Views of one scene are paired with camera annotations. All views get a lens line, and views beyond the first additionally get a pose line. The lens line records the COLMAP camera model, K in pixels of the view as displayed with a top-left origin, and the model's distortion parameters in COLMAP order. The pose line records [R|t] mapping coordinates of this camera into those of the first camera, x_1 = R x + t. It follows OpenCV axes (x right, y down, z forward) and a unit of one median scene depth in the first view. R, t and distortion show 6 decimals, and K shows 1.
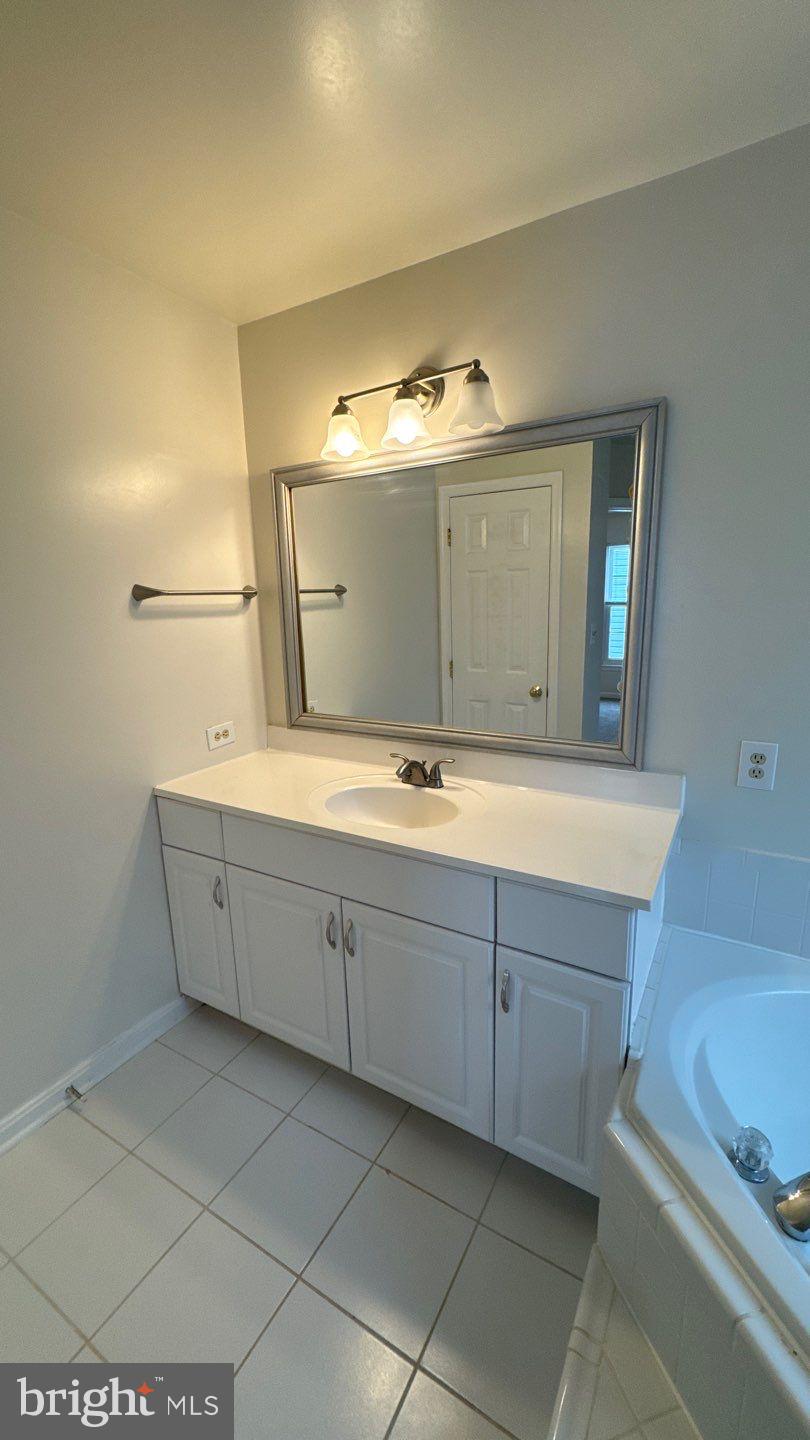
lens RADIAL K [[568.8, 0, 405.0], [0, 568.8, 720.0], [0, 0, 1]] dist [-0.023503, 0.004928]
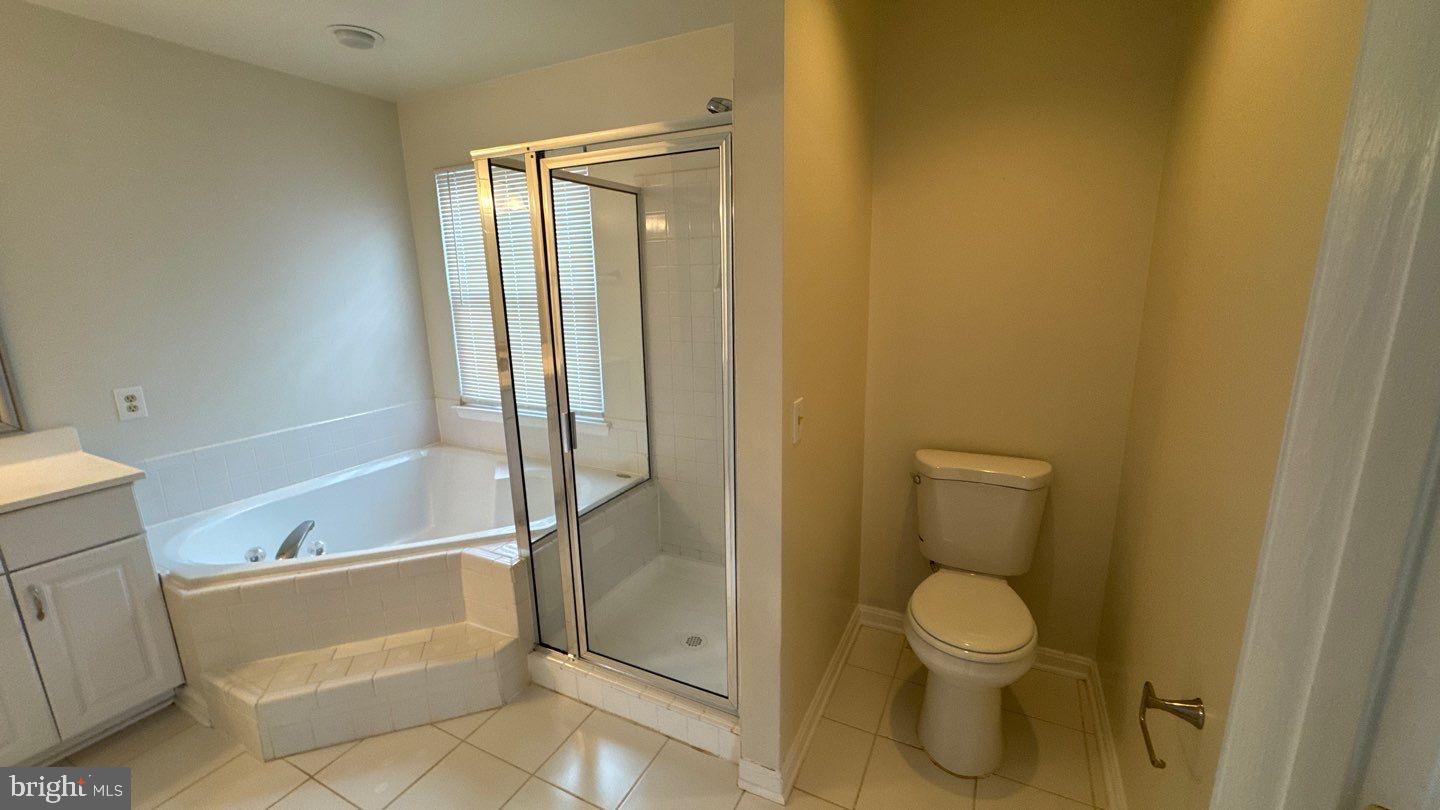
lens RADIAL K [[568.8, 0, 715.6], [0, 568.8, 396.7], [0, 0, 1]] dist [-0.023503, 0.004928]
pose [[-0.065324, -0.178370, 0.981793, -0.969491], [0.225188, 0.955878, 0.188645, 0.139507], [-0.972123, 0.233411, -0.022275, -0.503290]]
